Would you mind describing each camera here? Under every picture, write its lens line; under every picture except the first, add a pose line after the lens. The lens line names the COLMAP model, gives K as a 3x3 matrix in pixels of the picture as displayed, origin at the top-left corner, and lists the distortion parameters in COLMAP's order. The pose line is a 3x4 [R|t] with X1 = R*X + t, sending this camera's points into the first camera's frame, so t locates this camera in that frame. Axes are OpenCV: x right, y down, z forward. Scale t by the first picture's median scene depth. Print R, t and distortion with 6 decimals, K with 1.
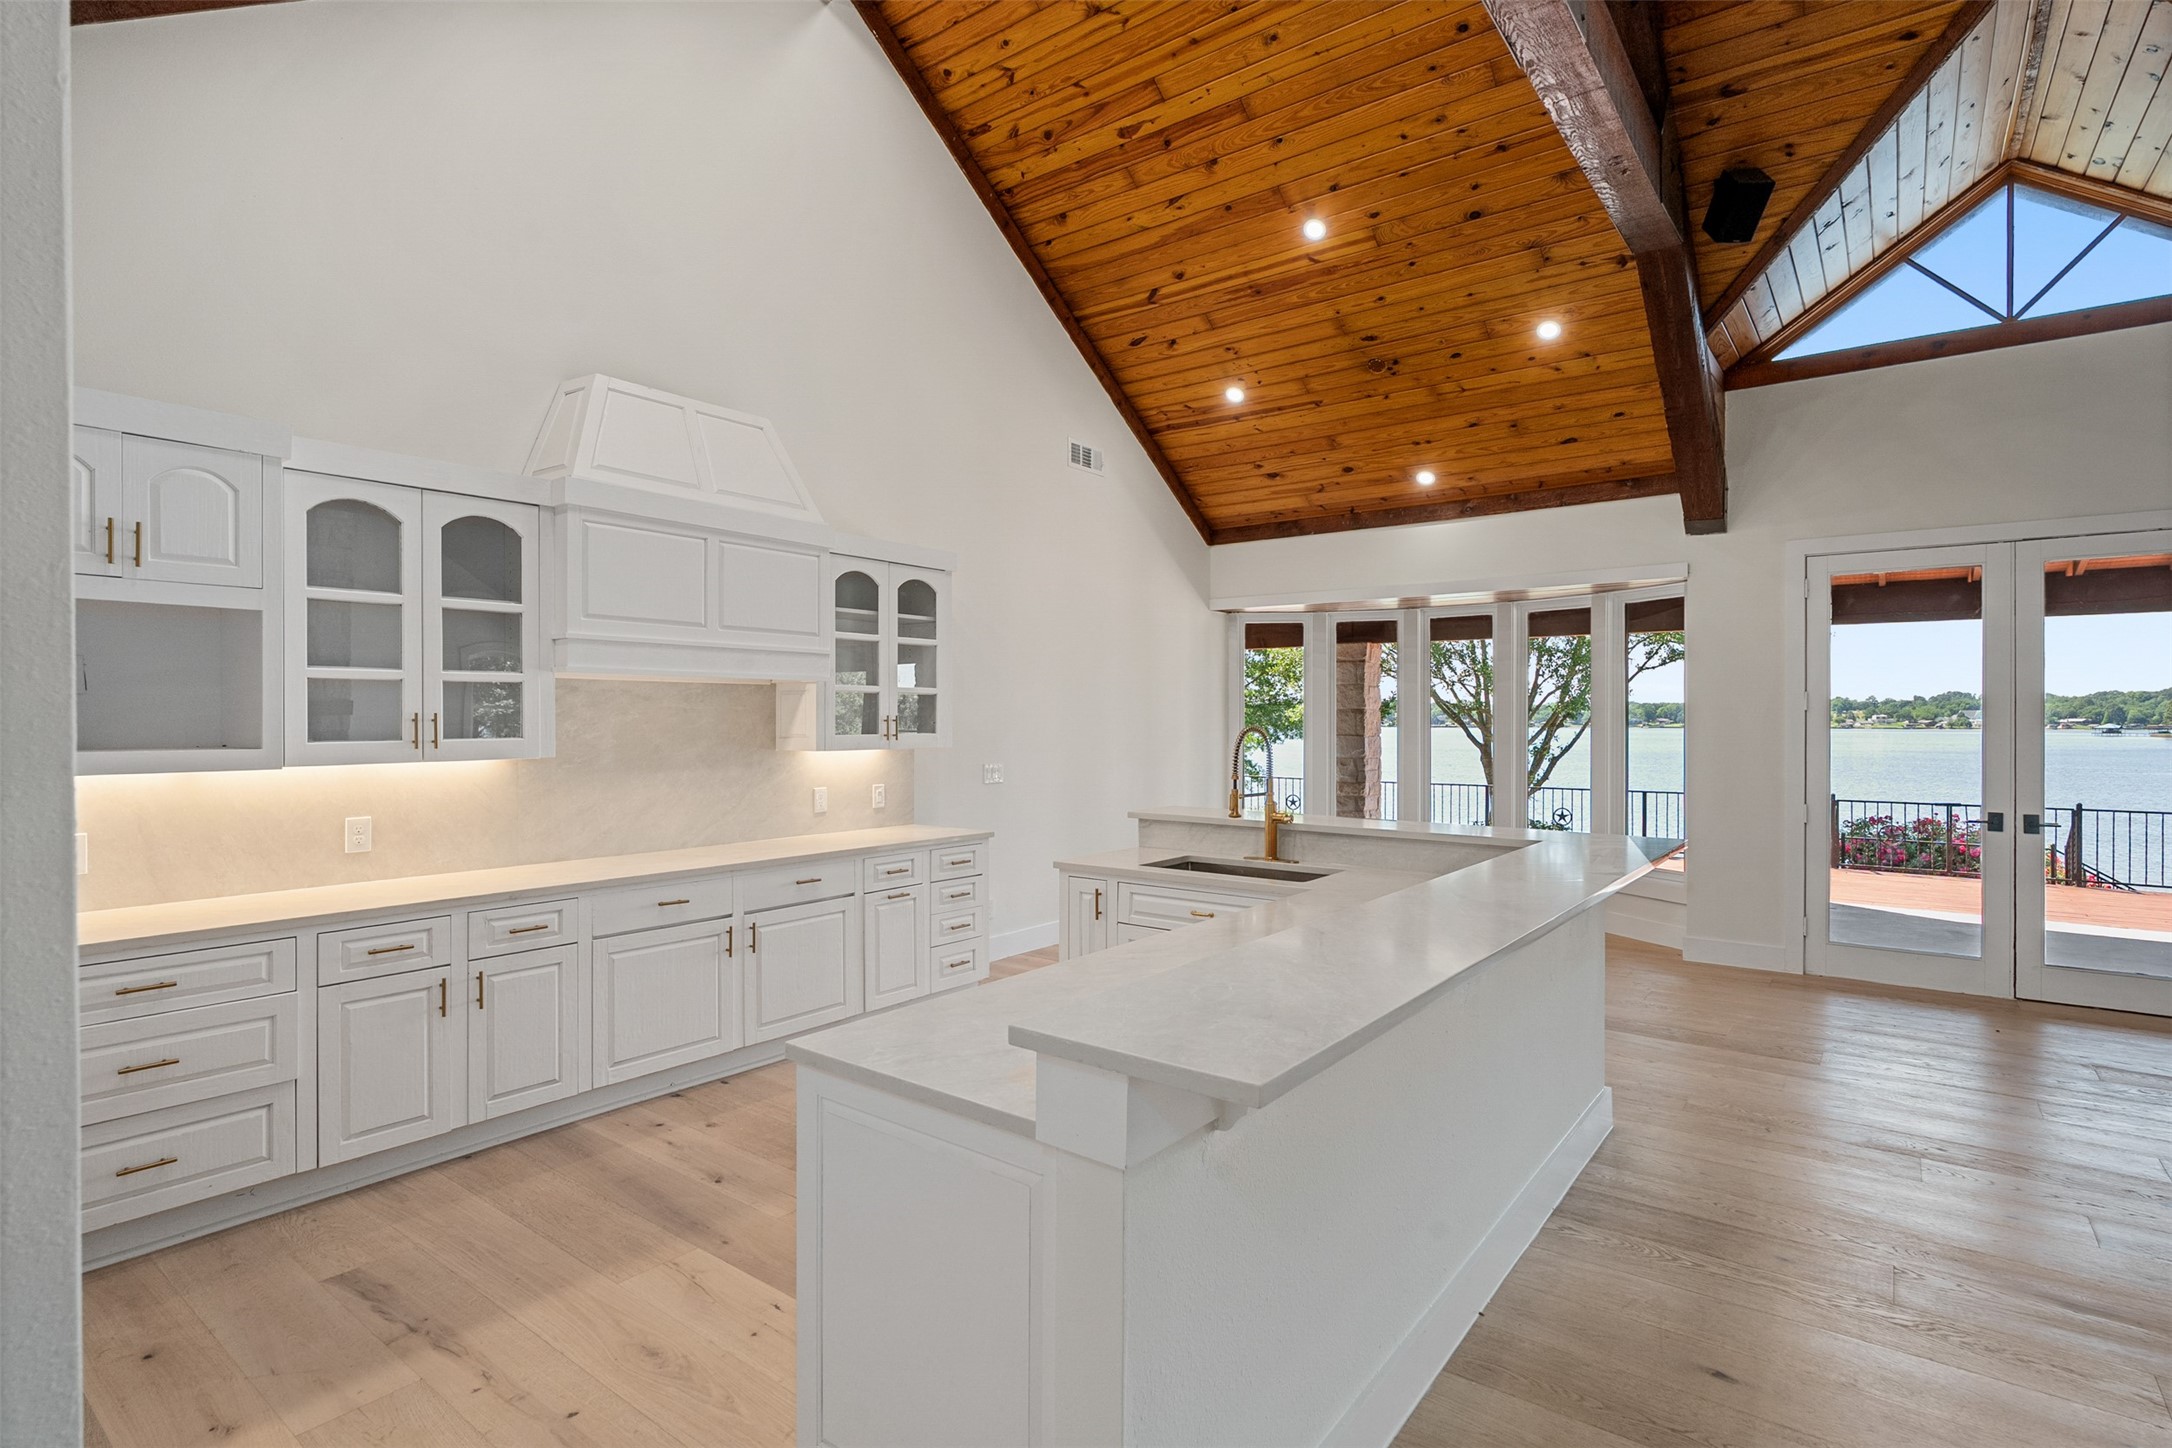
lens RADIAL K [[1040.7, 0, 1078.0], [0, 1040.7, 725.3], [0, 0, 1]] dist [-0.001301, 0.000035]
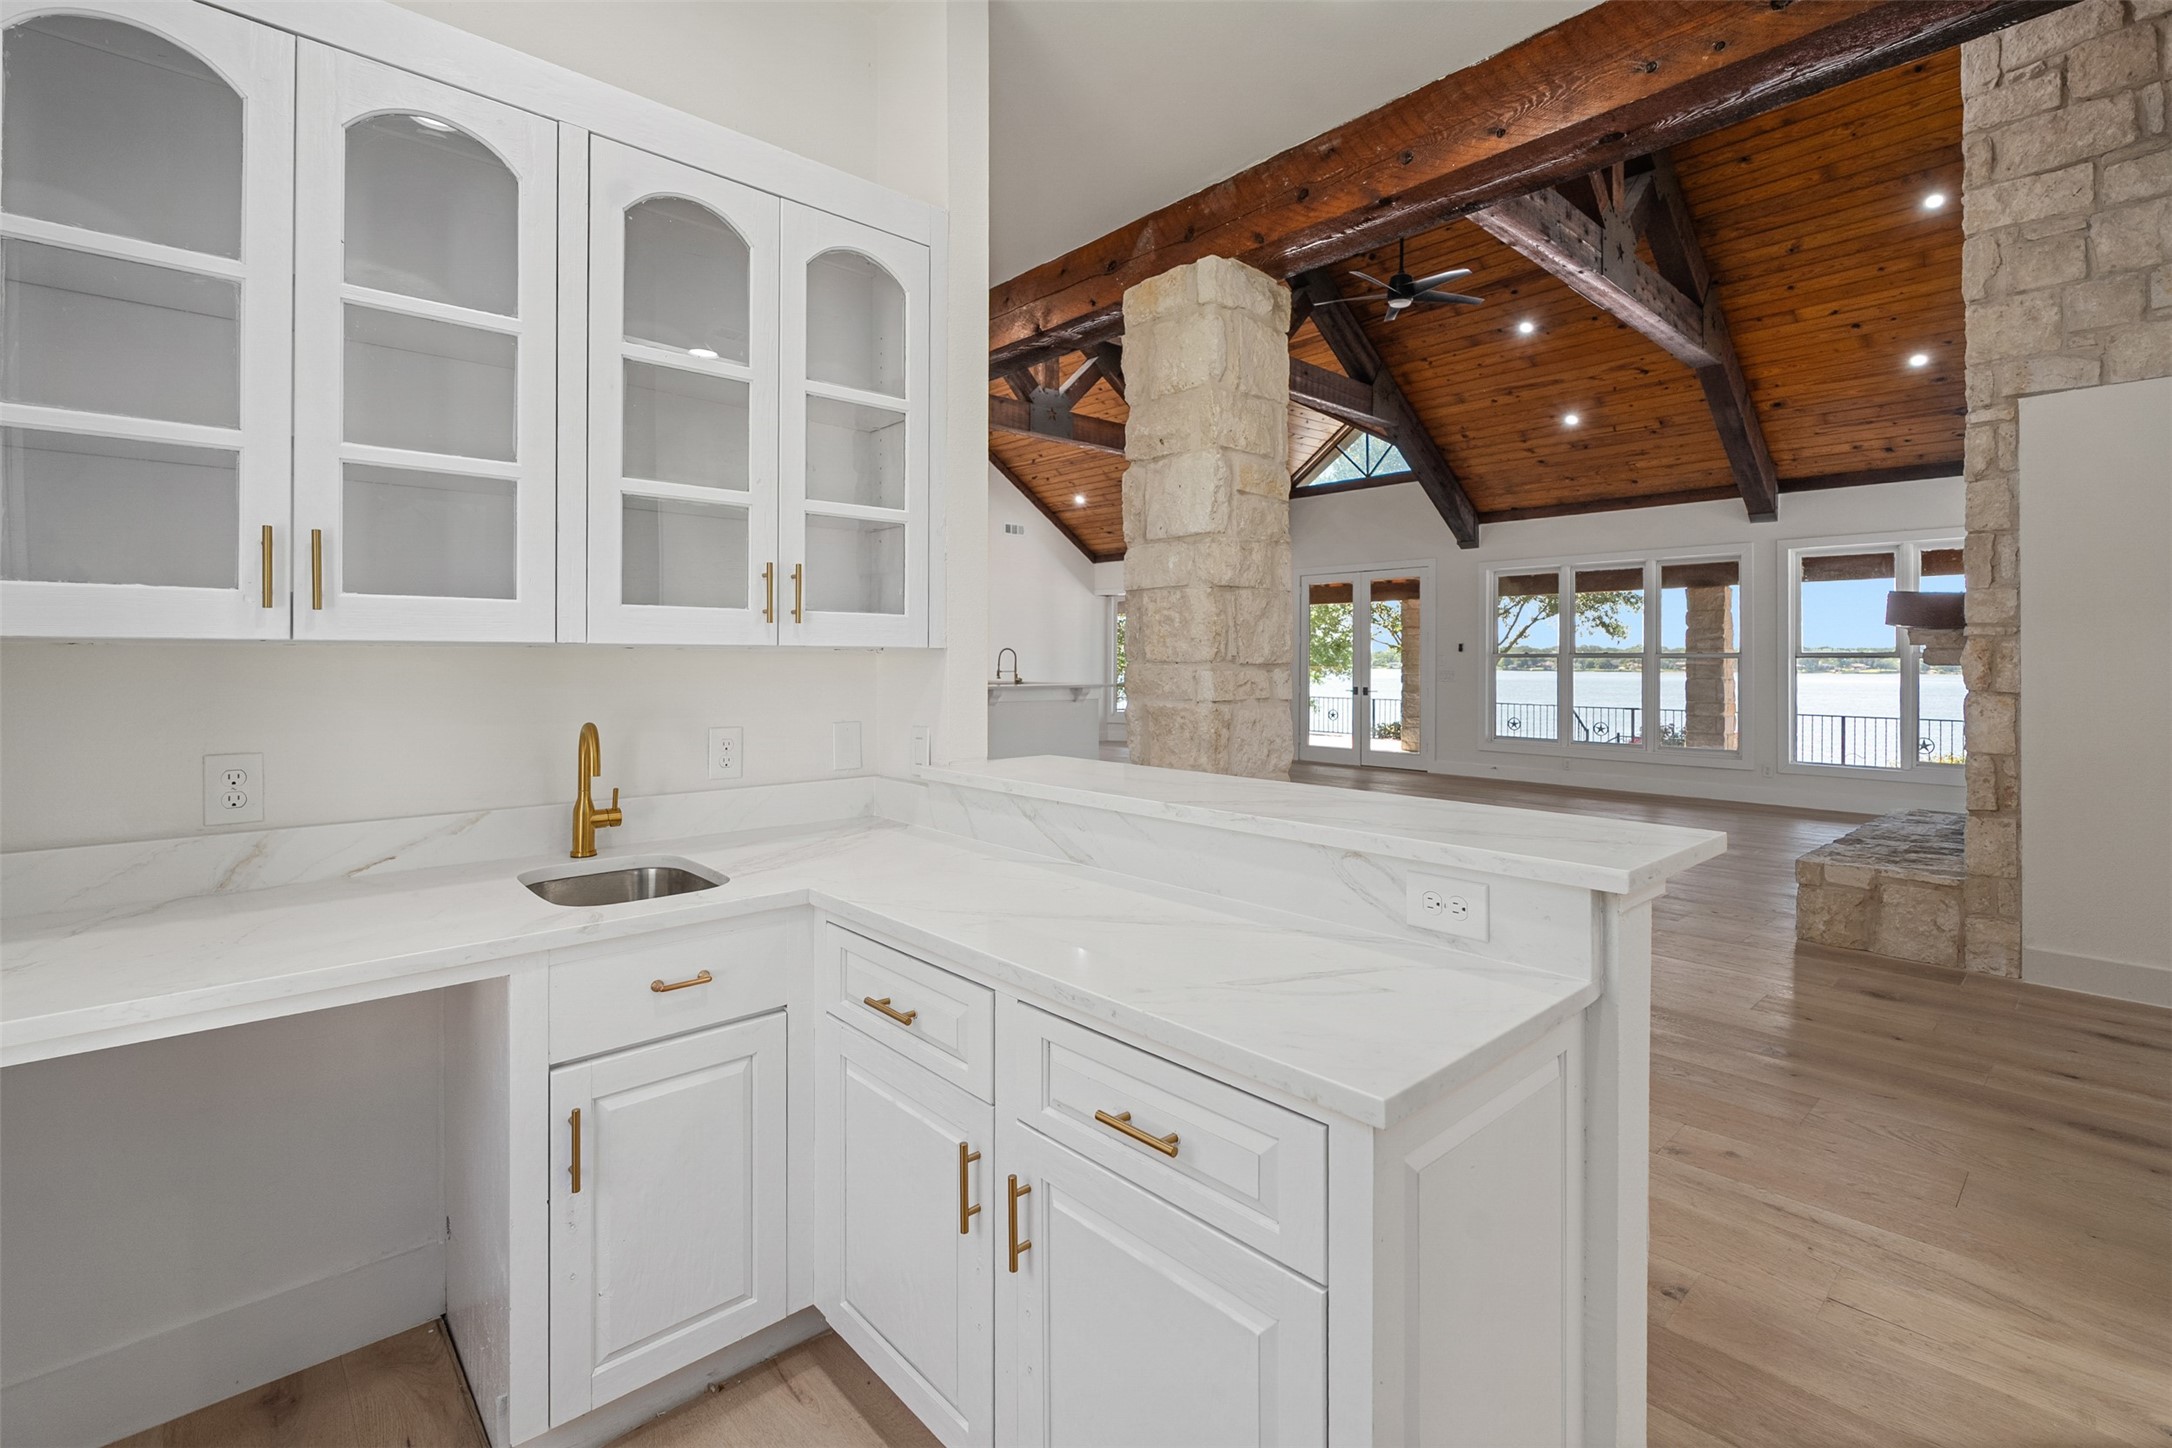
lens RADIAL K [[962.0, 0, 1081.4], [0, 962.0, 652.7], [0, 0, 1]] dist [-0.000559, -0.000652]
pose [[0.984493, 0.001489, -0.175419, 0.505459], [-0.004744, 0.999824, -0.018137, 0.038044], [0.175361, 0.018688, 0.984327, -0.967155]]
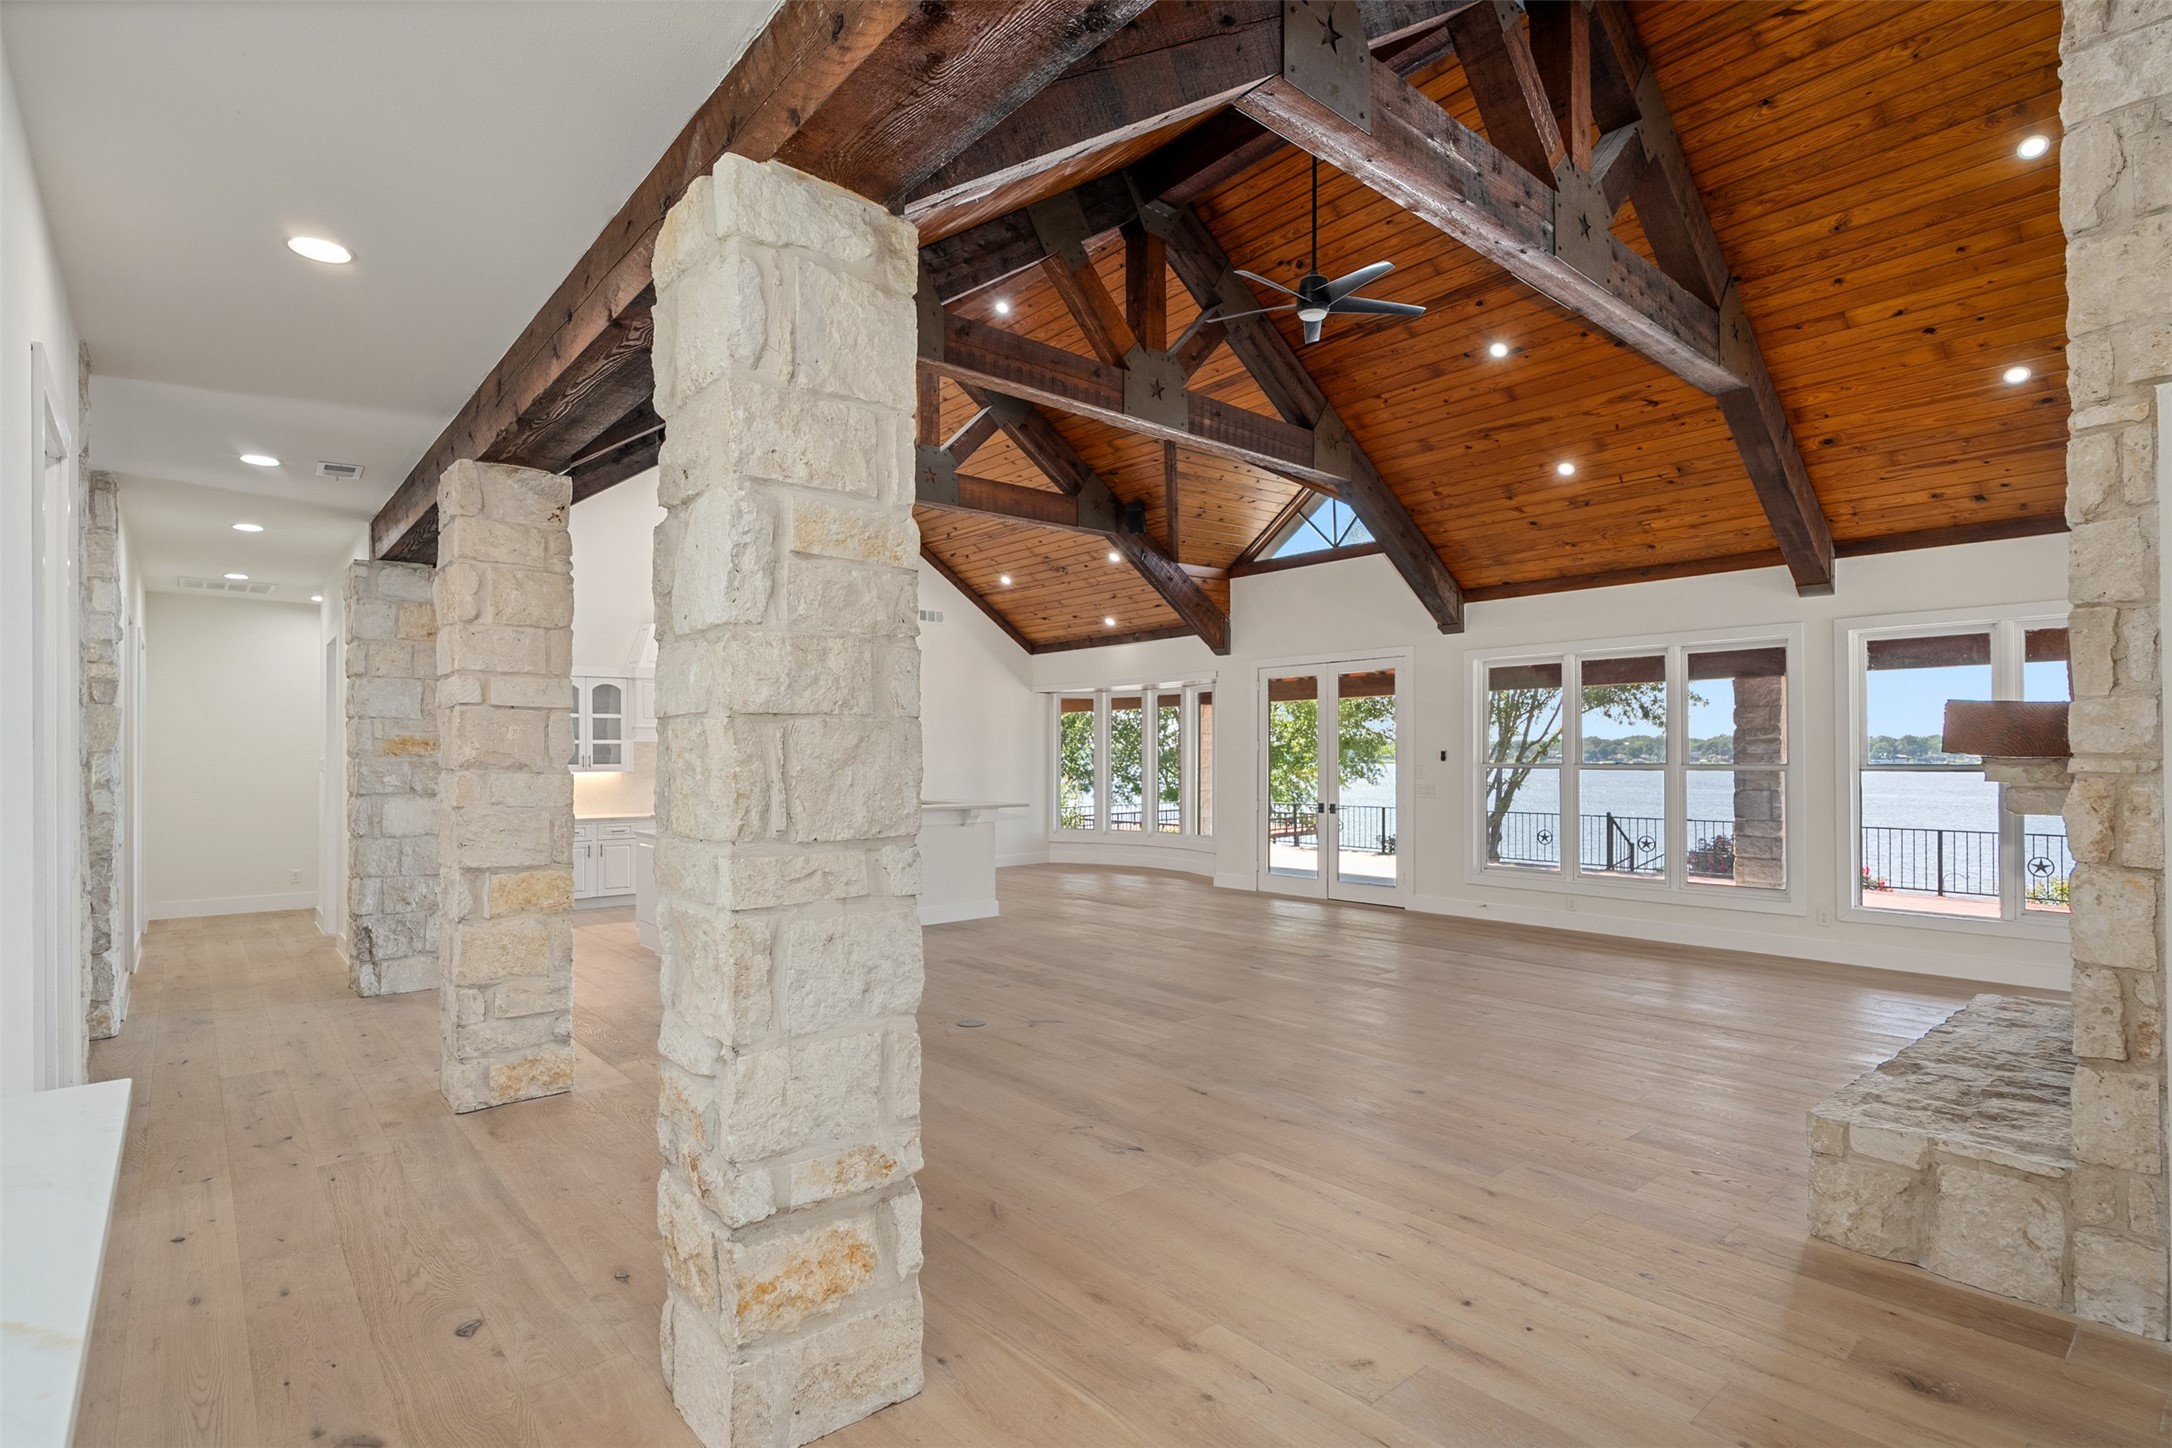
lens RADIAL K [[1040.7, 0, 1064.7], [0, 1040.7, 746.6], [0, 0, 1]] dist [-0.001301, 0.000035]
pose [[0.976843, -0.006233, -0.213865, 0.642216], [0.002090, 0.999806, -0.019591, 0.012216], [0.213945, 0.018691, 0.976667, -0.766709]]
